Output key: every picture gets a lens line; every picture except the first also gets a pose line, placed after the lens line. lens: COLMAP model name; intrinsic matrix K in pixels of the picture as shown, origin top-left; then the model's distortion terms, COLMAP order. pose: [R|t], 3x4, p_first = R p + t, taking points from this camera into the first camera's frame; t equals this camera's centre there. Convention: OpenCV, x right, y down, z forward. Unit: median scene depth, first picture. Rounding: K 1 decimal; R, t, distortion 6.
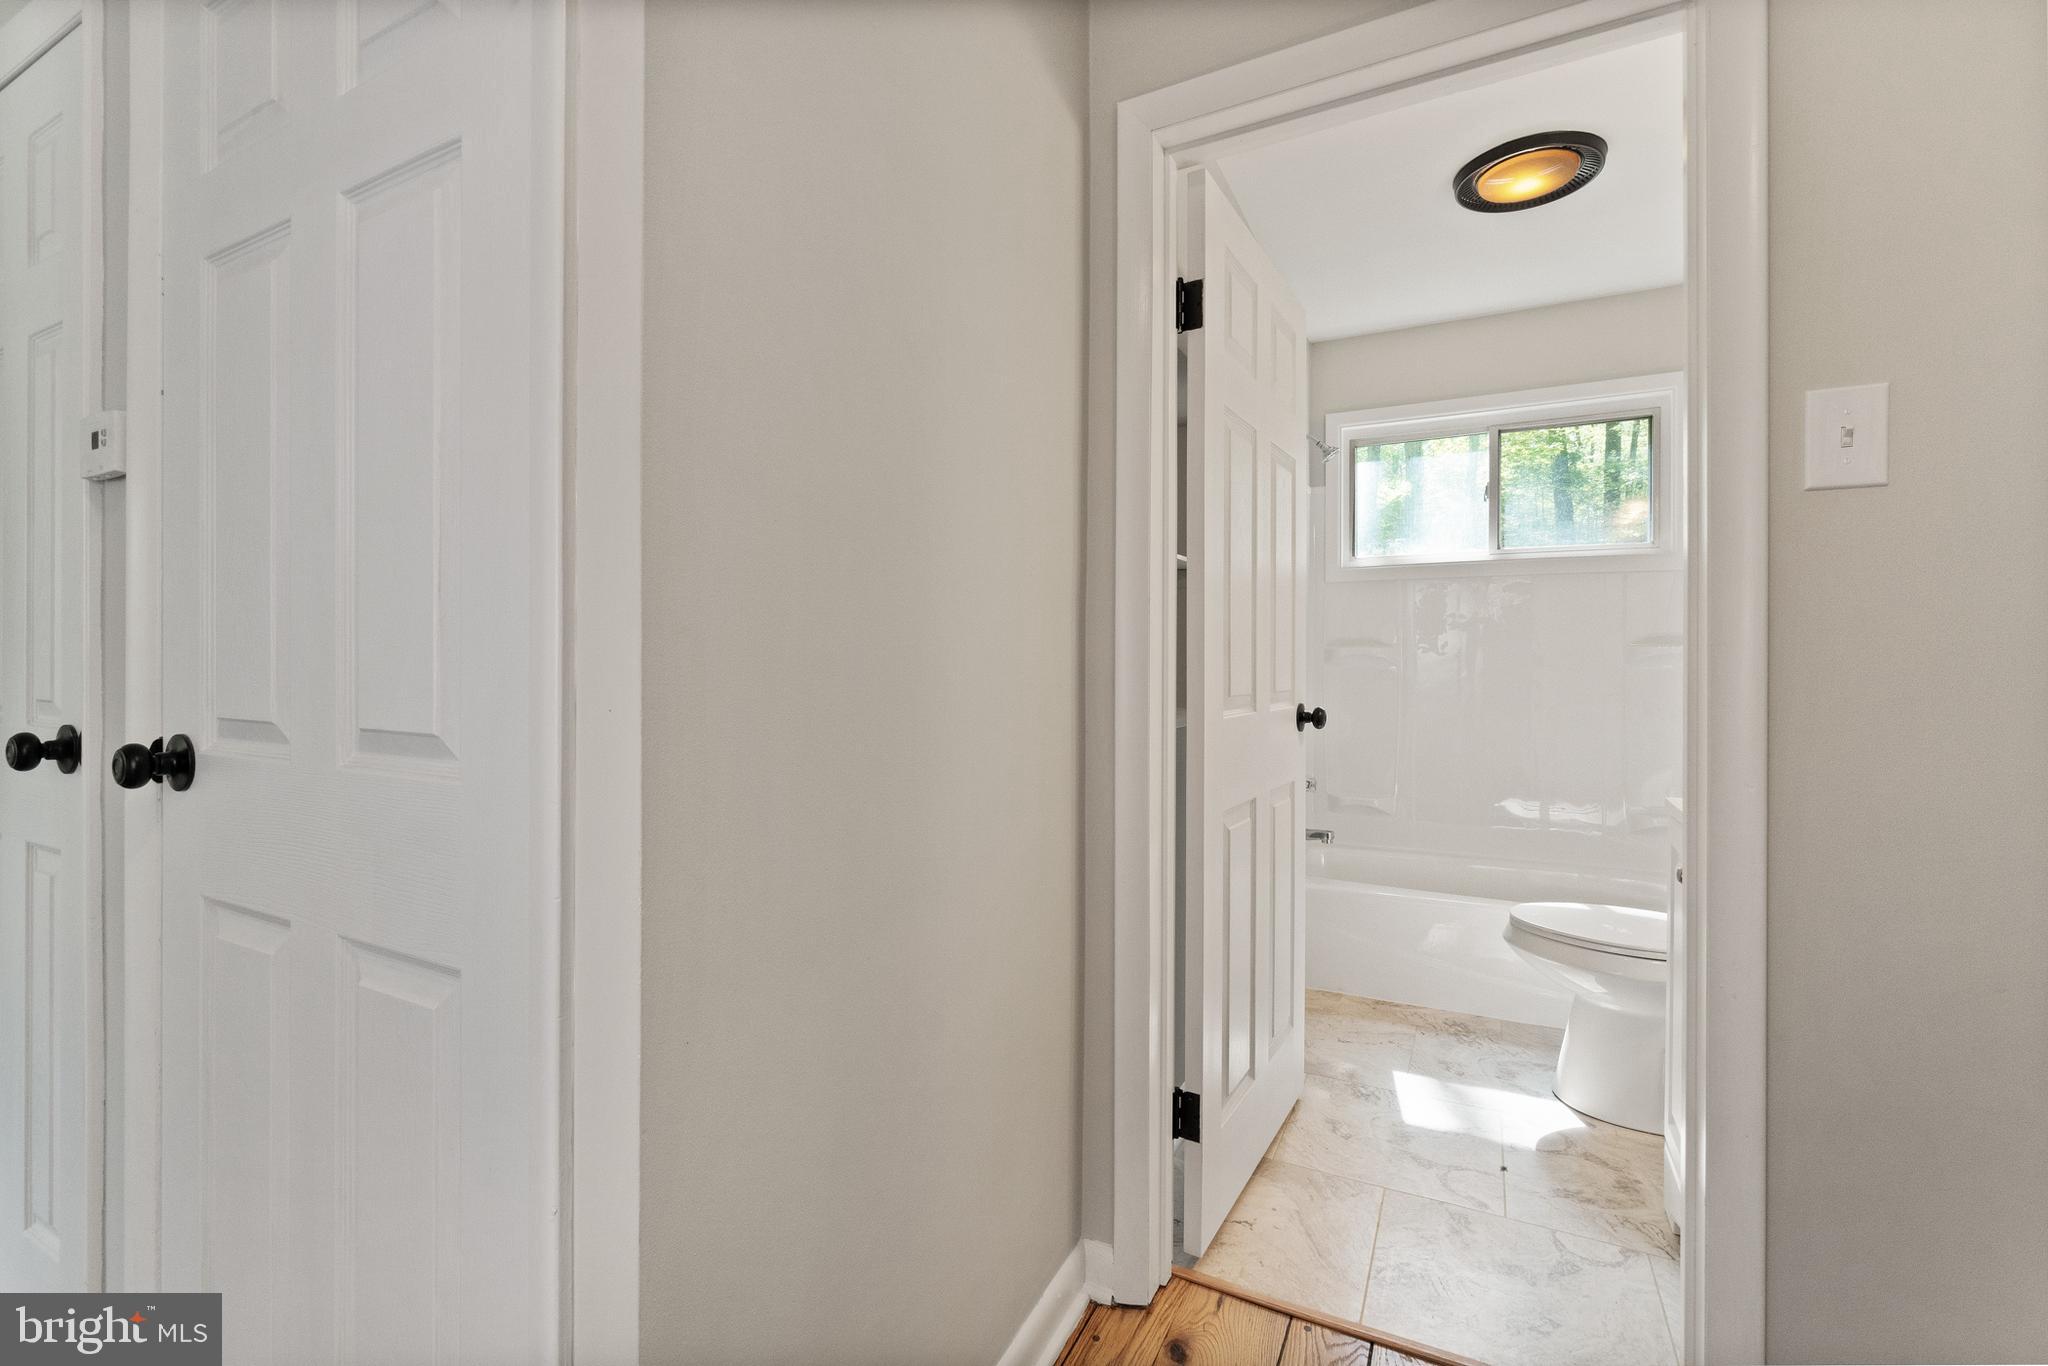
lens RADIAL K [[888.0, 0, 1029.5], [0, 888.0, 668.6], [0, 0, 1]] dist [-0.005715, 0.000736]
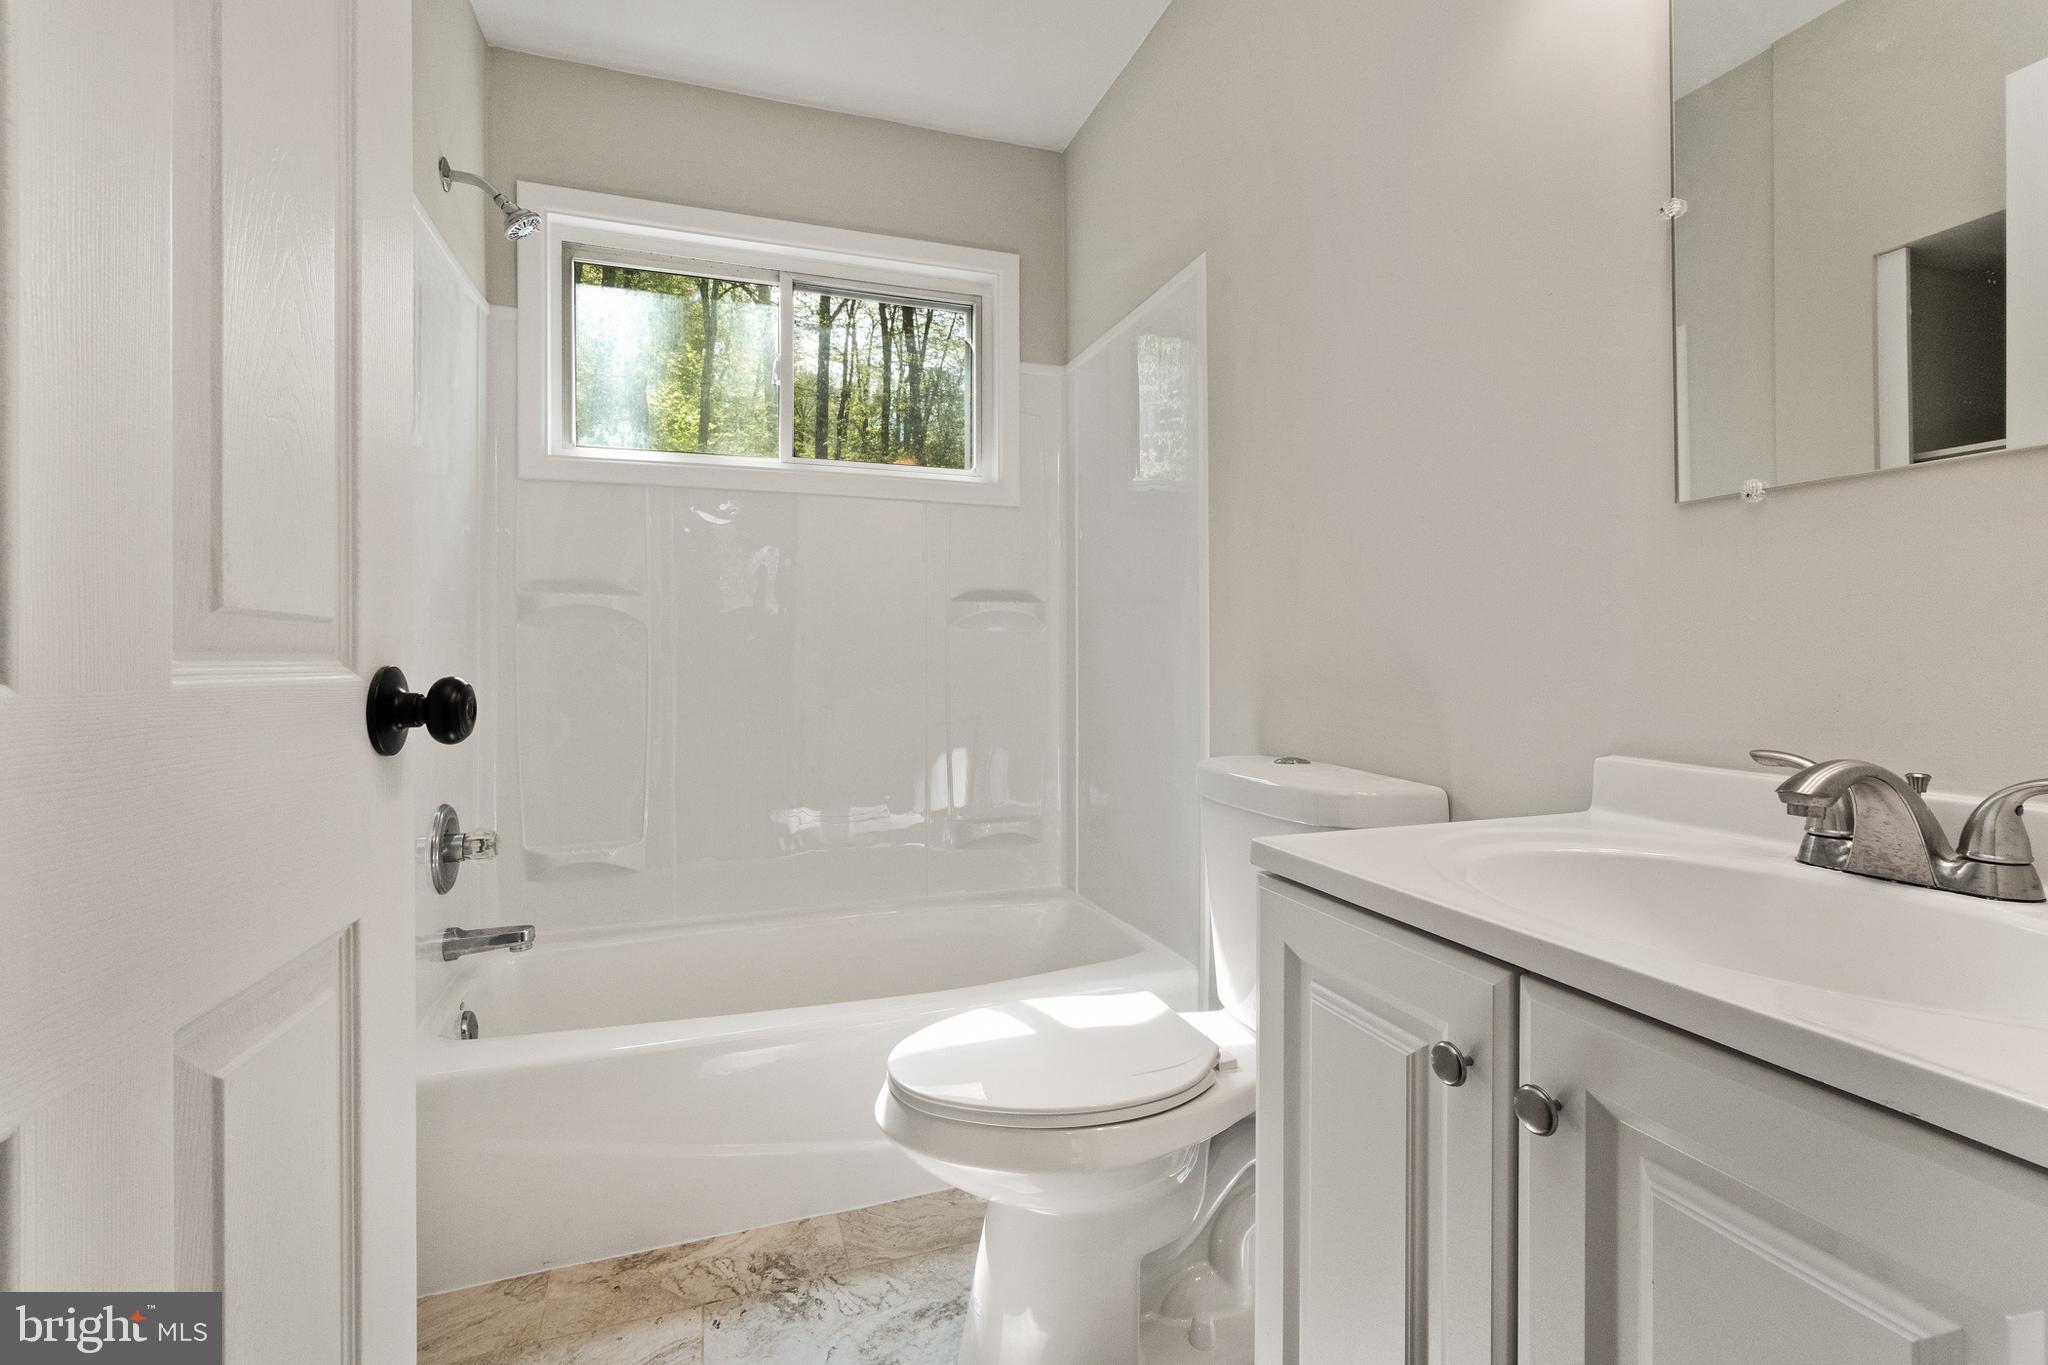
lens RADIAL K [[888.0, 0, 1013.0], [0, 888.0, 663.5], [0, 0, 1]] dist [-0.005715, 0.000736]
pose [[0.691970, -0.004364, 0.721913, 0.190225], [0.009019, 0.999956, -0.002600, 0.033596], [-0.721870, 0.008310, 0.691979, 0.506229]]
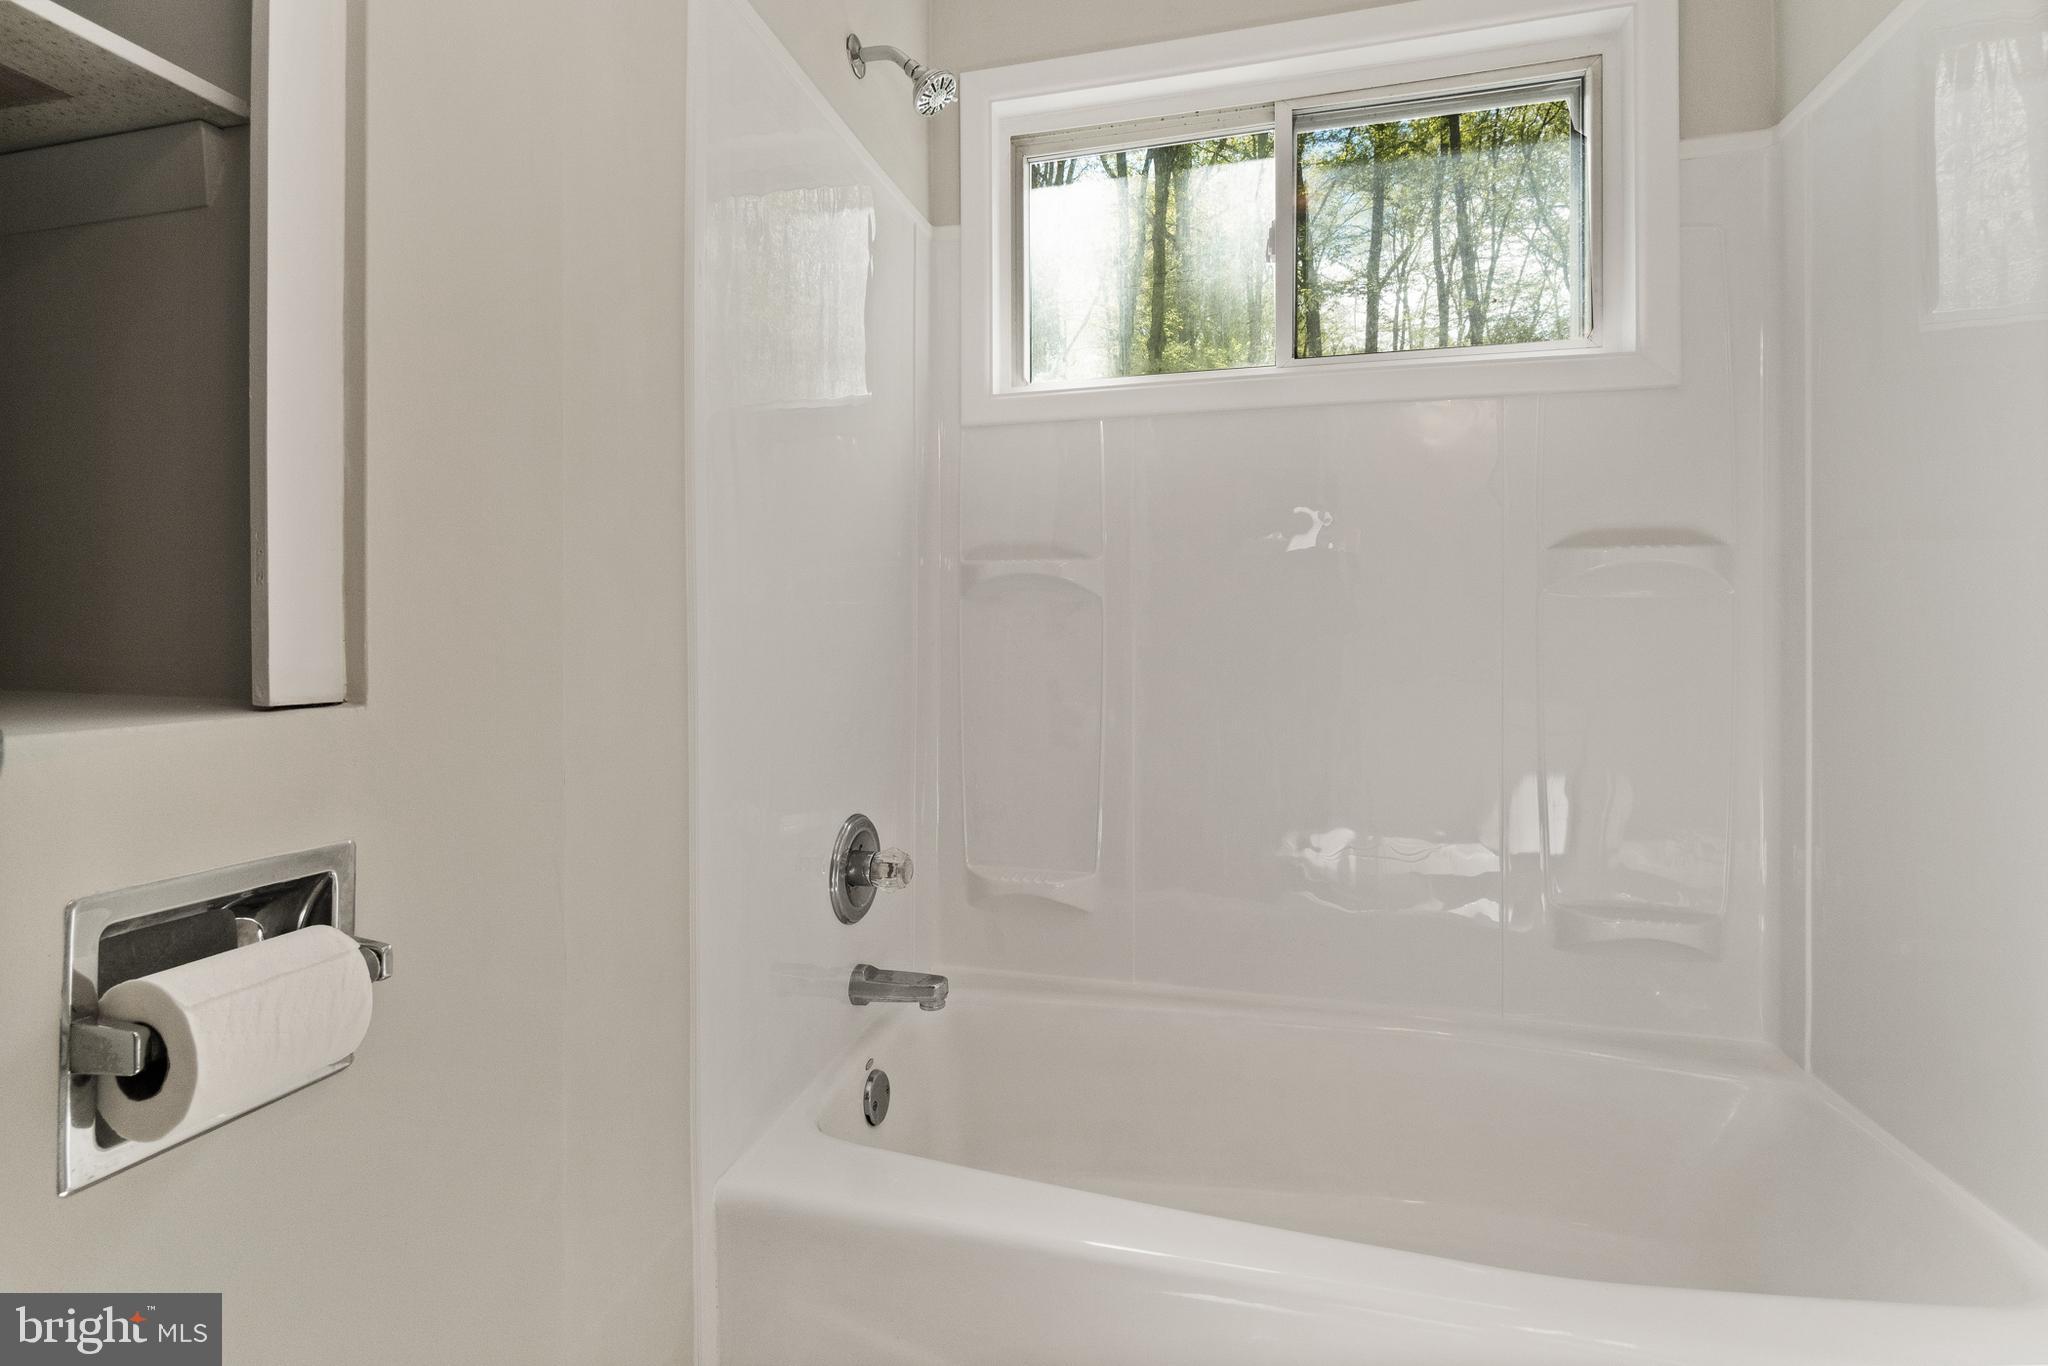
lens RADIAL K [[888.0, 0, 1041.0], [0, 888.0, 628.5], [0, 0, 1]] dist [-0.005715, 0.000736]
pose [[0.971504, 0.007767, 0.236897, 0.349663], [-0.001987, 0.999695, -0.024627, 0.031431], [-0.237016, 0.023454, 0.971223, 0.701802]]
